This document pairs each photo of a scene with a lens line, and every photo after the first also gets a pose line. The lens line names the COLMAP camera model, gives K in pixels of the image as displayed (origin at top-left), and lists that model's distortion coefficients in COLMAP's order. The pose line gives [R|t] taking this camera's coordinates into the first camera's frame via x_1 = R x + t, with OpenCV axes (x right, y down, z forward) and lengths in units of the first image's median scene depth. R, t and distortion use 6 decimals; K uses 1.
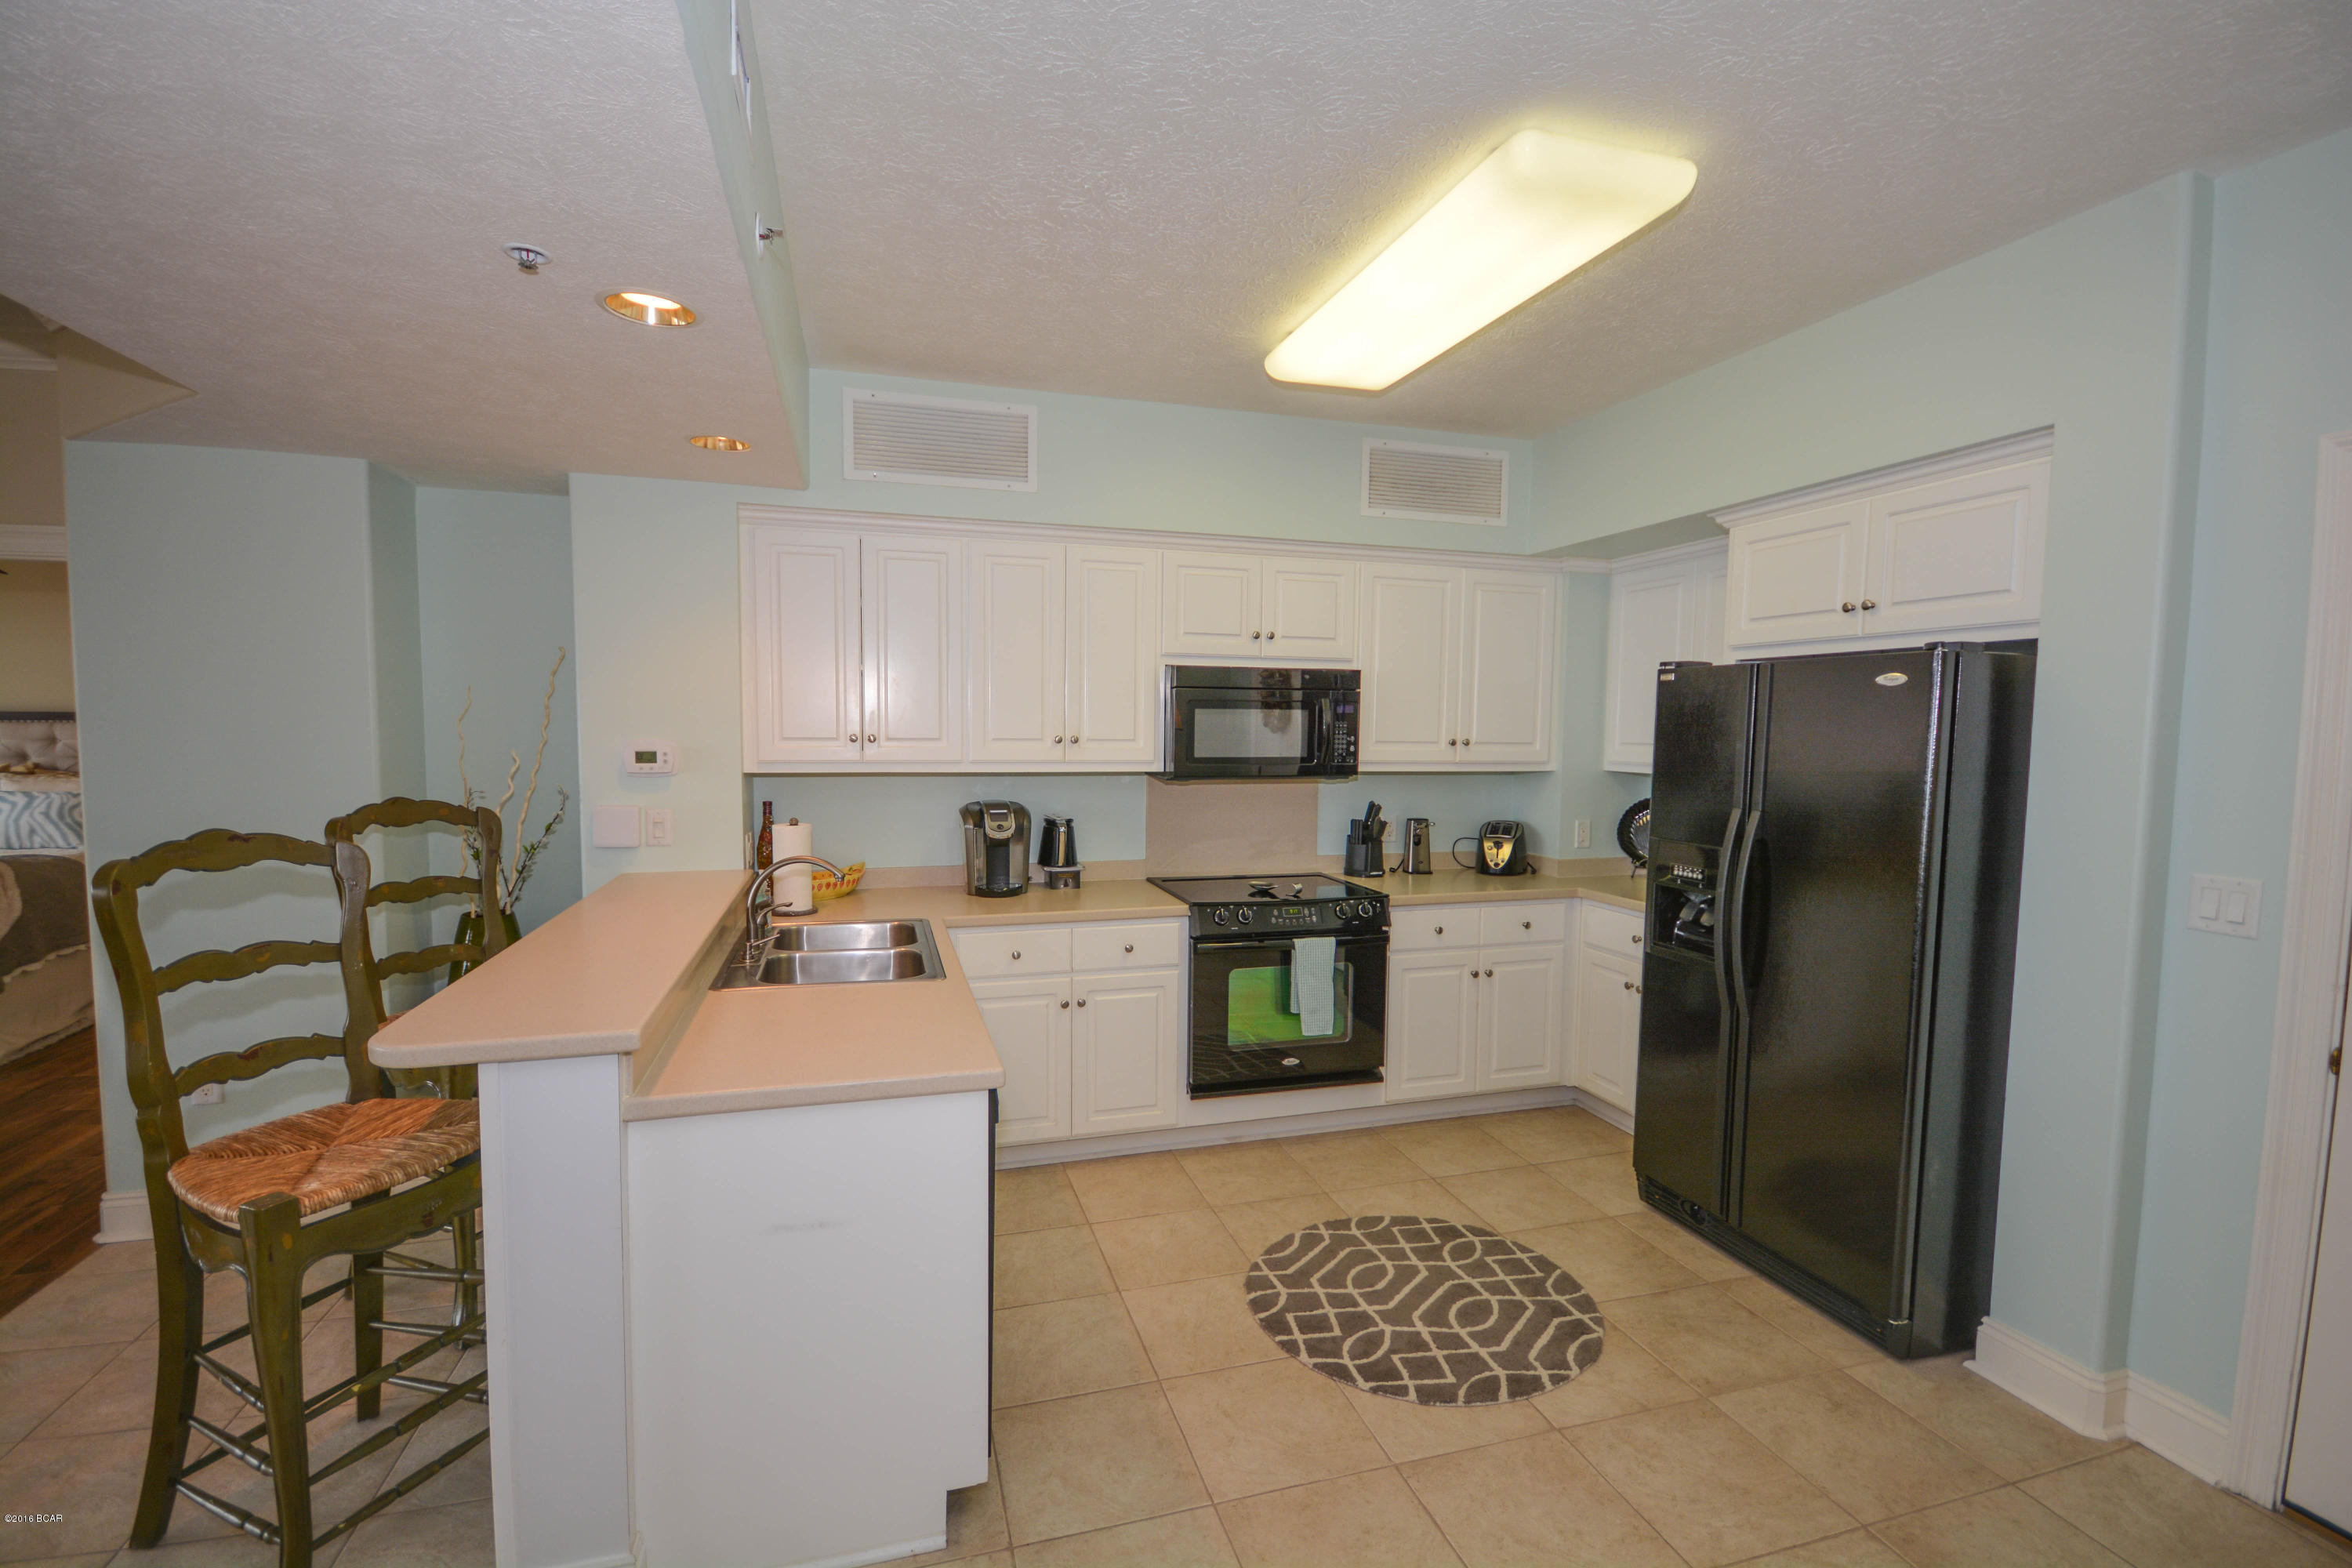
lens RADIAL K [[1016.4, 0, 1176.0], [0, 1016.4, 784.0], [0, 0, 1]] dist [0.001691, -0.011149]
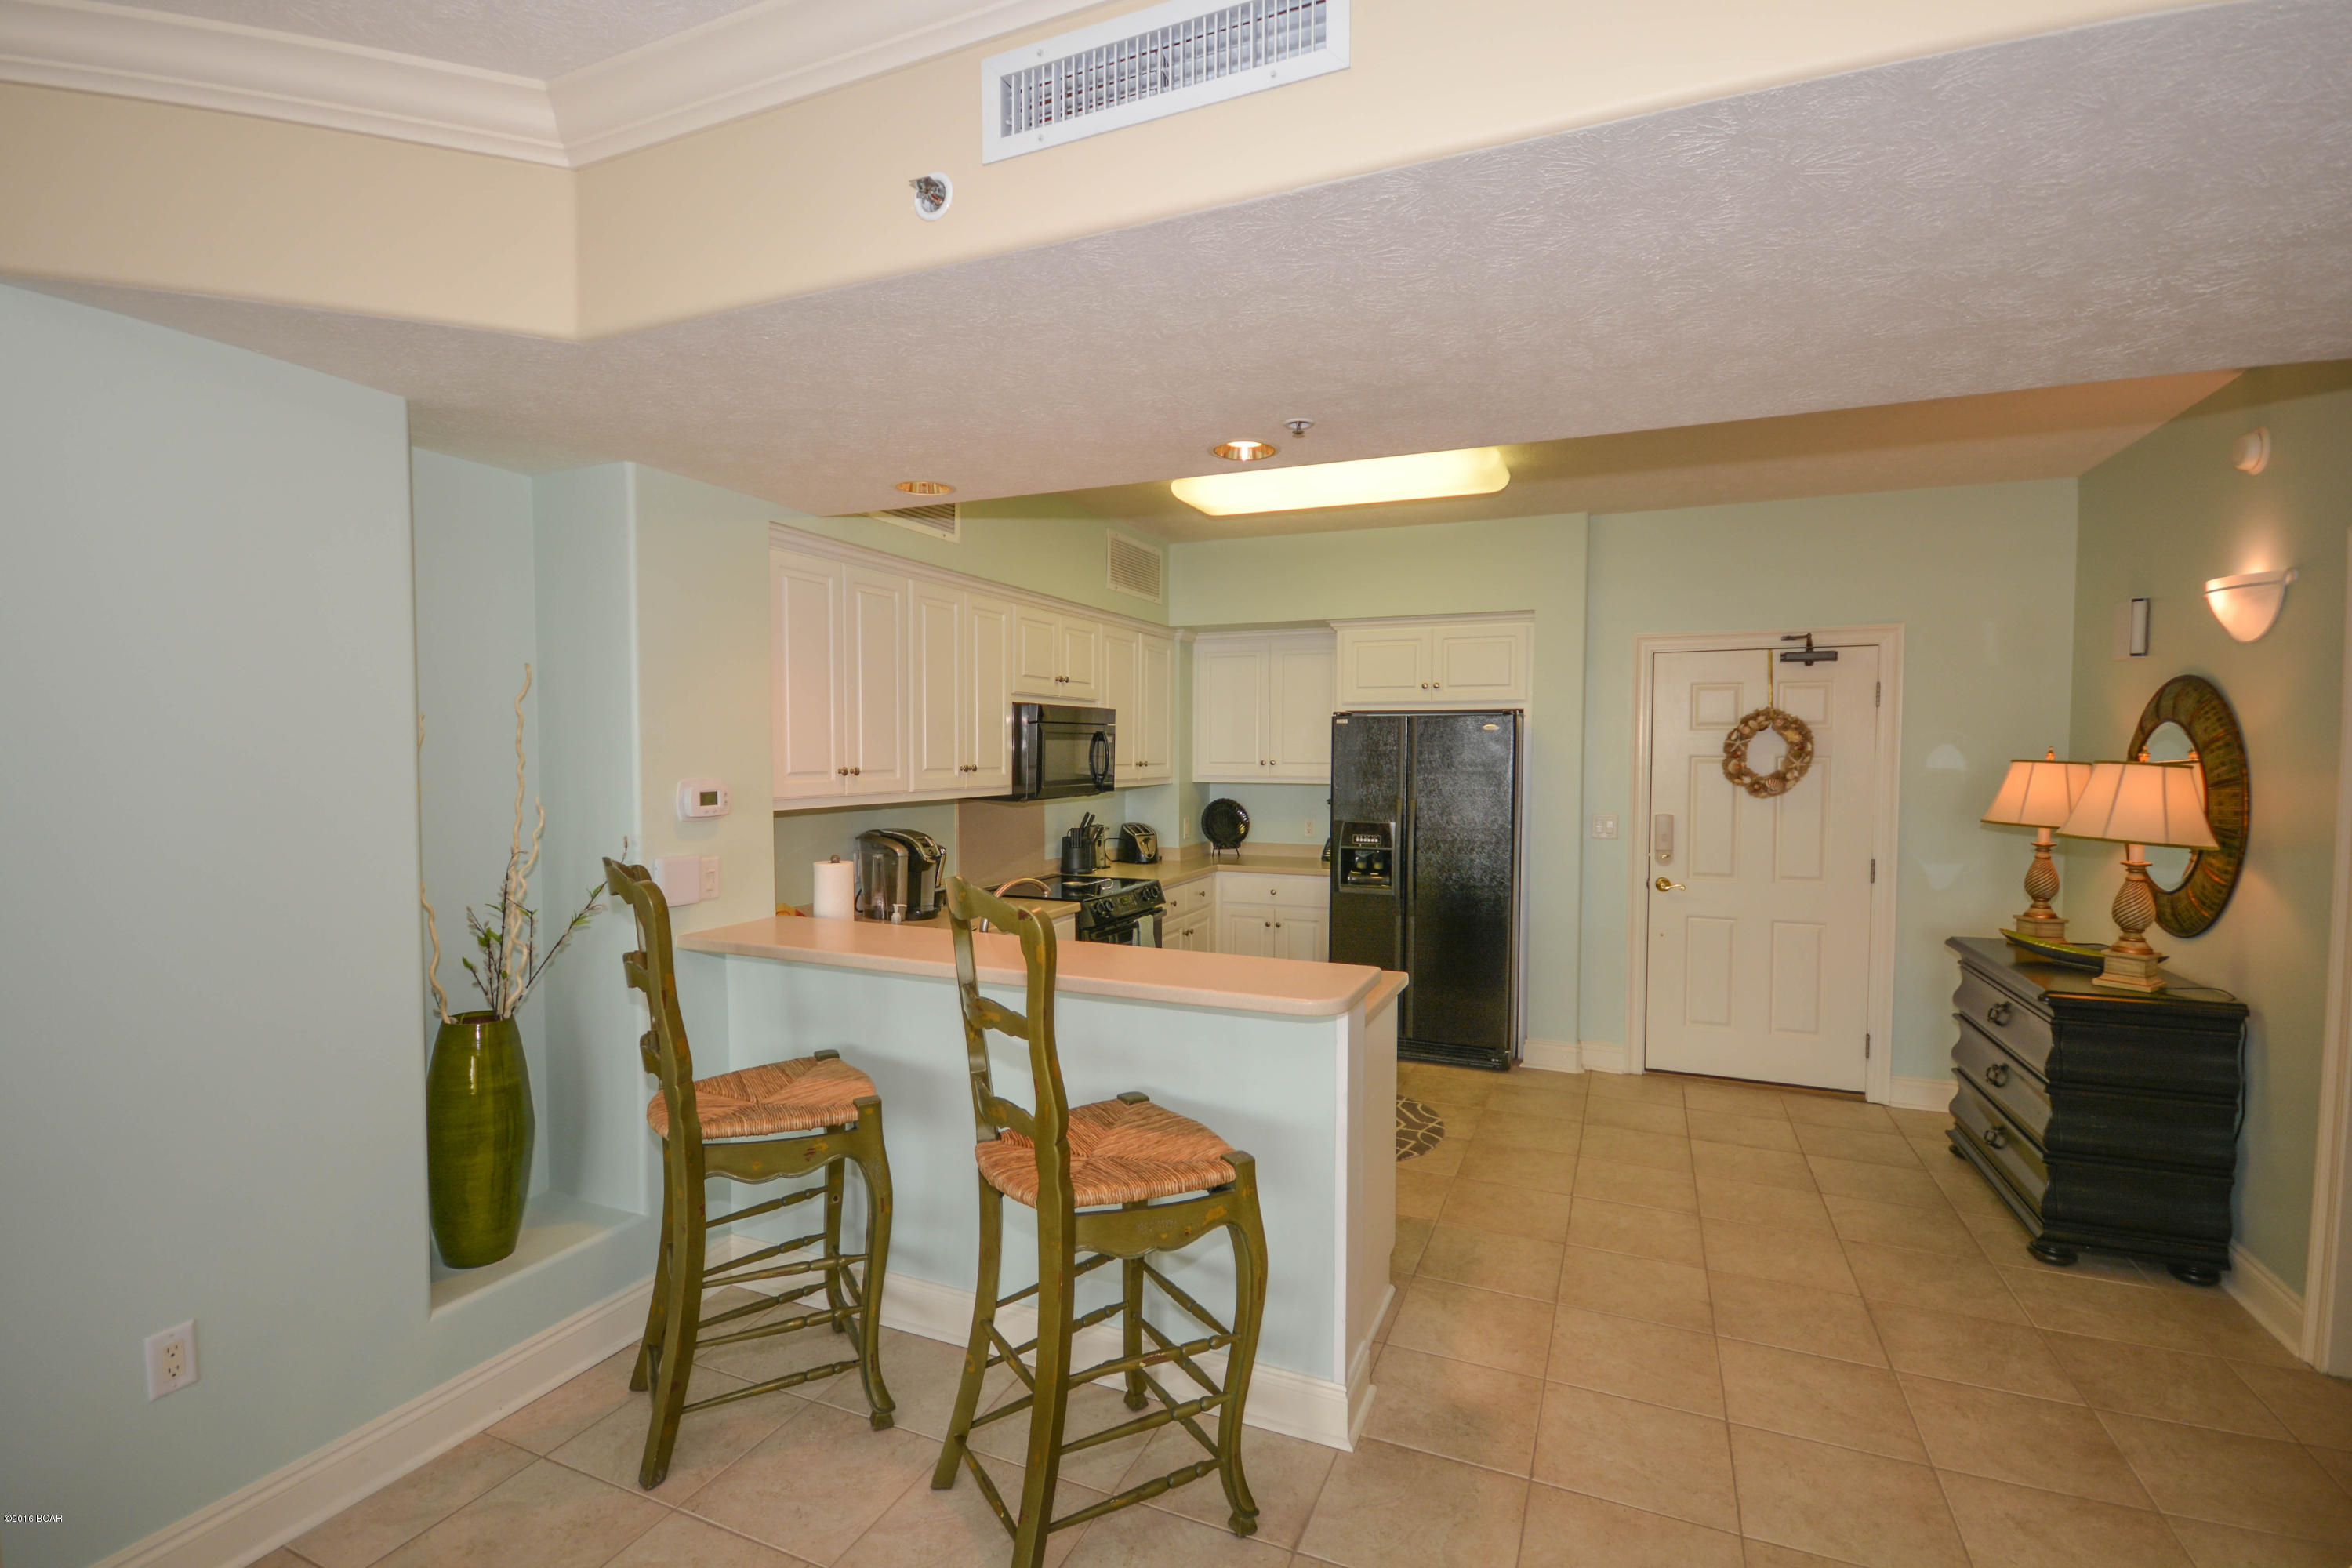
lens RADIAL K [[1027.9, 0, 1175.7], [0, 1027.9, 792.4], [0, 0, 1]] dist [-0.010704, -0.000165]
pose [[0.656656, -0.040956, 0.753077, -0.855747], [0.057523, 0.998336, 0.004136, -0.010903], [-0.751993, 0.040603, 0.657919, 0.111071]]
